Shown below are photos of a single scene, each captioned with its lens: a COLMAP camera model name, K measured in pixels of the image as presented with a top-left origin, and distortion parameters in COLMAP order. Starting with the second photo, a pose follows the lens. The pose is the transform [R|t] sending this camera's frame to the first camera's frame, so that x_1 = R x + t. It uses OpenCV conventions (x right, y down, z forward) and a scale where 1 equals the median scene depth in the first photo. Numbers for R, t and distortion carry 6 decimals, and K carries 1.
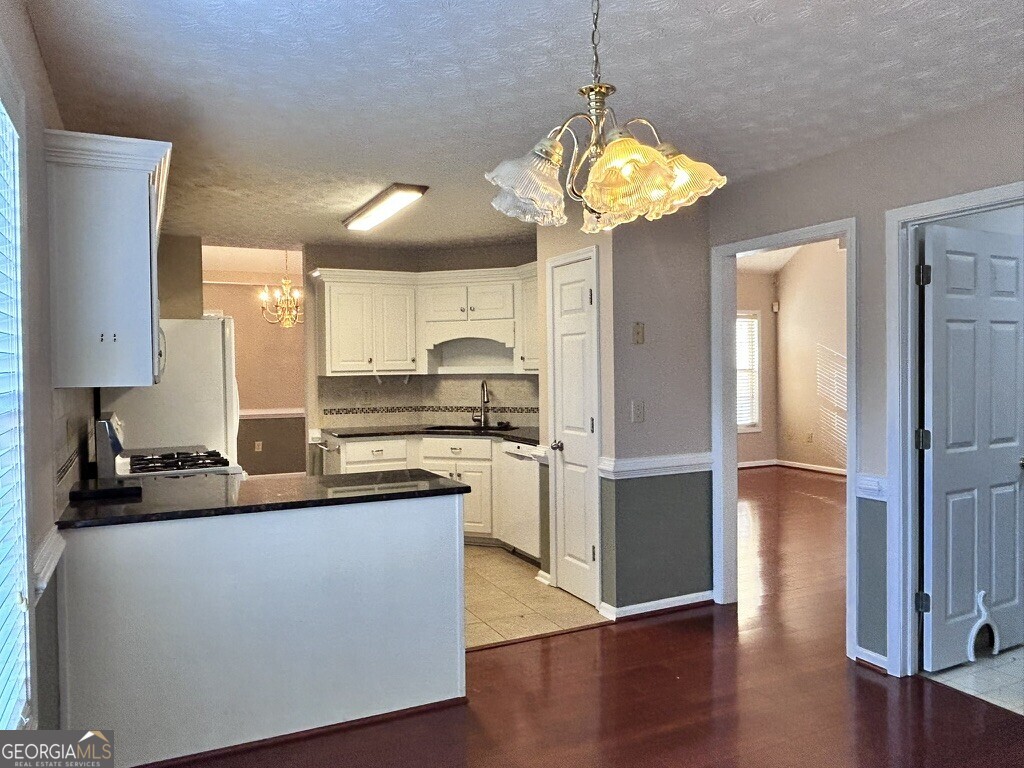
lens RADIAL K [[744.1, 0, 514.1], [0, 744.1, 384.5], [0, 0, 1]] dist [0.004926, -0.005743]
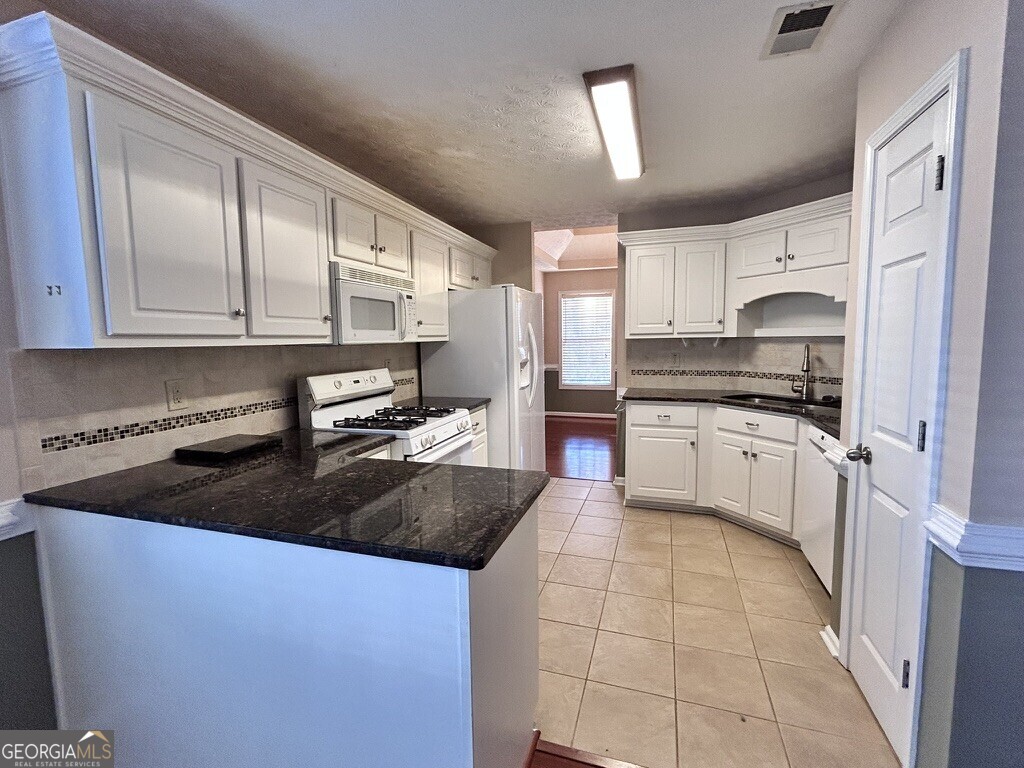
lens RADIAL K [[461.0, 0, 510.8], [0, 461.0, 382.1], [0, 0, 1]] dist [-0.003881, 0.000664]
pose [[0.715240, 0.067302, -0.695631, 0.084363], [-0.010976, 0.996311, 0.085107, -0.003591], [0.698793, -0.053237, 0.713340, 0.411083]]
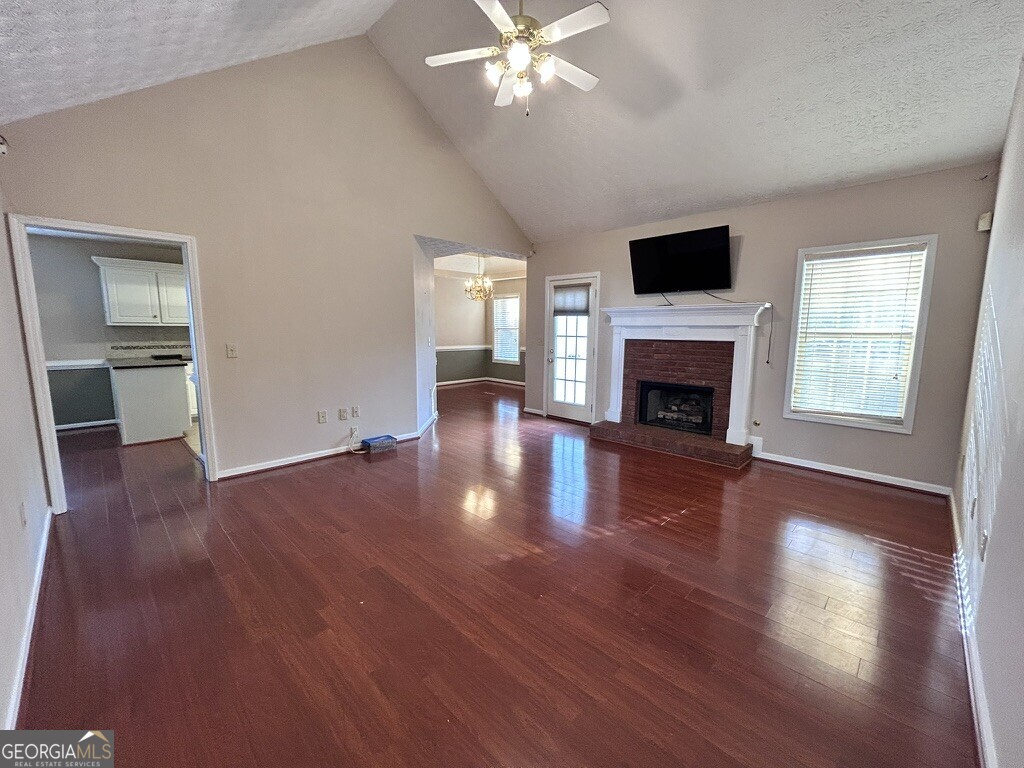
lens RADIAL K [[416.7, 0, 507.0], [0, 416.7, 379.7], [0, 0, 1]] dist [0.001940, -0.001545]
pose [[0.324859, 0.136532, -0.935856, 0.900468], [-0.036038, 0.990593, 0.132008, -0.031727], [0.945076, -0.009158, 0.326723, 0.932347]]
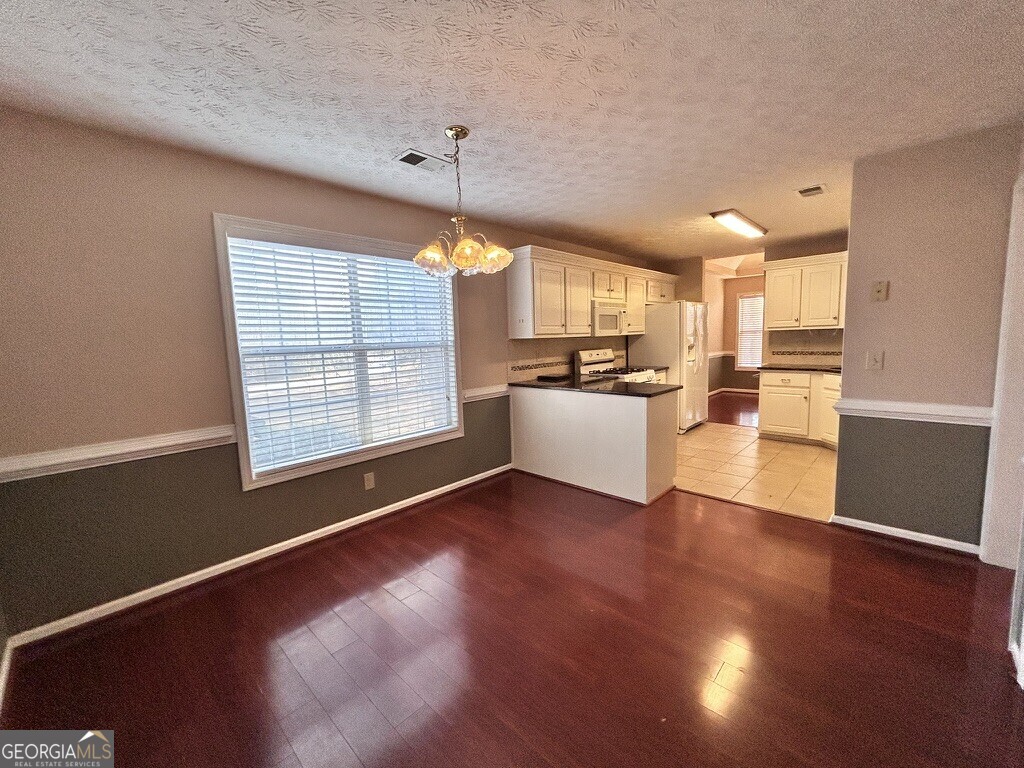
lens RADIAL K [[416.7, 0, 514.3], [0, 416.7, 382.5], [0, 0, 1]] dist [0.001940, -0.001545]
pose [[0.349532, 0.104029, -0.931131, 0.396344], [0.004446, 0.993621, 0.112679, -0.003763], [0.936914, -0.043525, 0.346840, 0.173154]]
